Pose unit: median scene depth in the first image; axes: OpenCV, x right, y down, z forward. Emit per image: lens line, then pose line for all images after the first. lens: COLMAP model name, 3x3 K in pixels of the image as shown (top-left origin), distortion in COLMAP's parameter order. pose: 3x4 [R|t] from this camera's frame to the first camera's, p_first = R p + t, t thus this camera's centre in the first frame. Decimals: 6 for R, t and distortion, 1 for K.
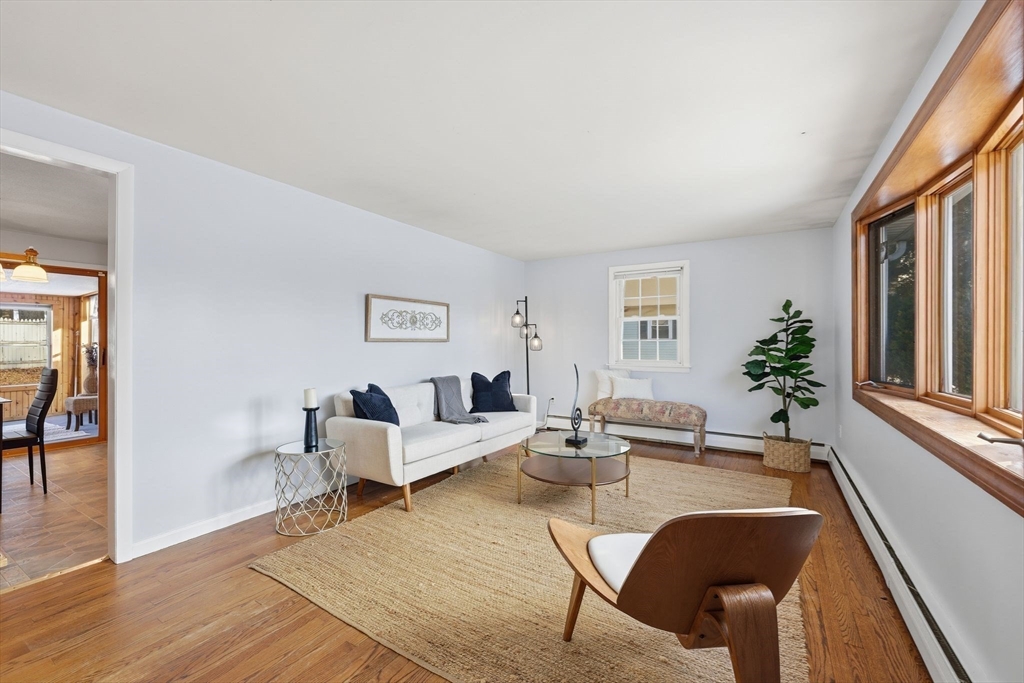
lens RADIAL K [[419.3, 0, 512.7], [0, 419.3, 337.7], [0, 0, 1]] dist [-0.000390, 0.000228]
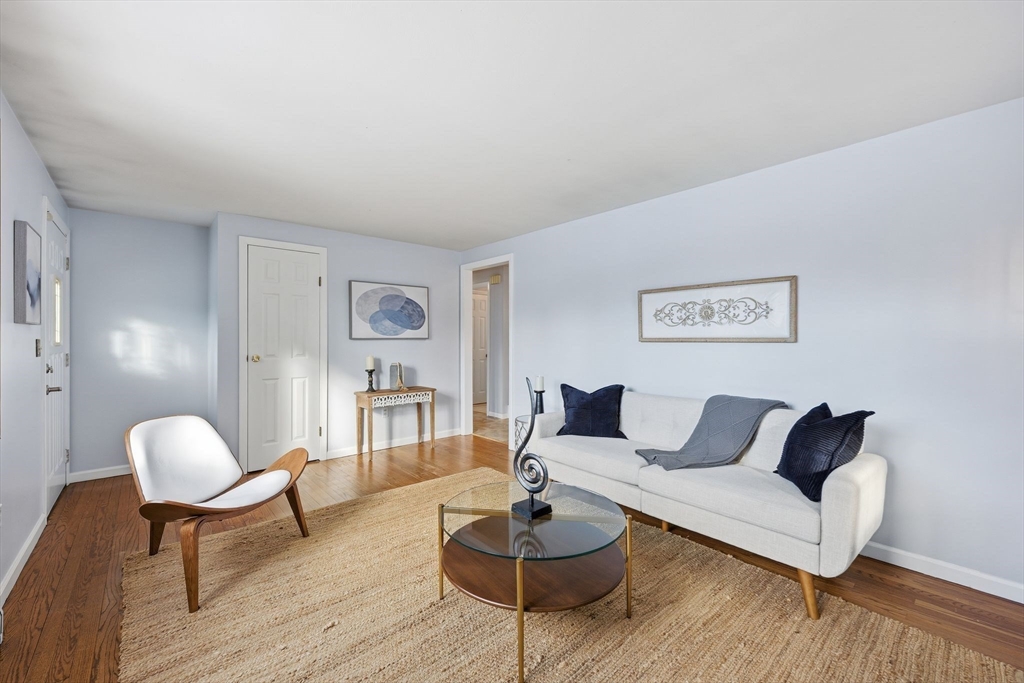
lens RADIAL K [[414.1, 0, 511.0], [0, 414.1, 339.5], [0, 0, 1]] dist [-0.002347, 0.000131]
pose [[-0.285195, -0.009793, -0.958420, 0.569248], [0.003445, 0.999931, -0.011243, 0.012837], [0.958463, -0.006508, -0.285141, 0.901064]]
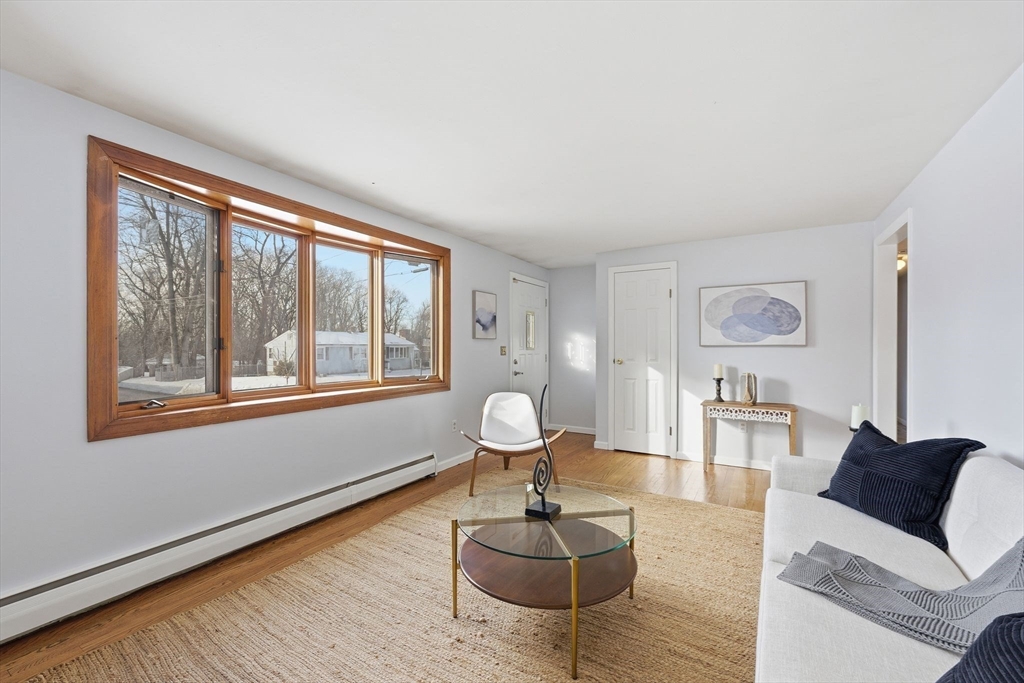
lens RADIAL K [[414.1, 0, 511.0], [0, 414.1, 339.5], [0, 0, 1]] dist [-0.002347, 0.000131]
pose [[-0.999531, -0.011769, -0.028260, 0.299584], [-0.011093, 0.999651, -0.023976, 0.012419], [0.028532, -0.023651, -0.999313, 1.153616]]
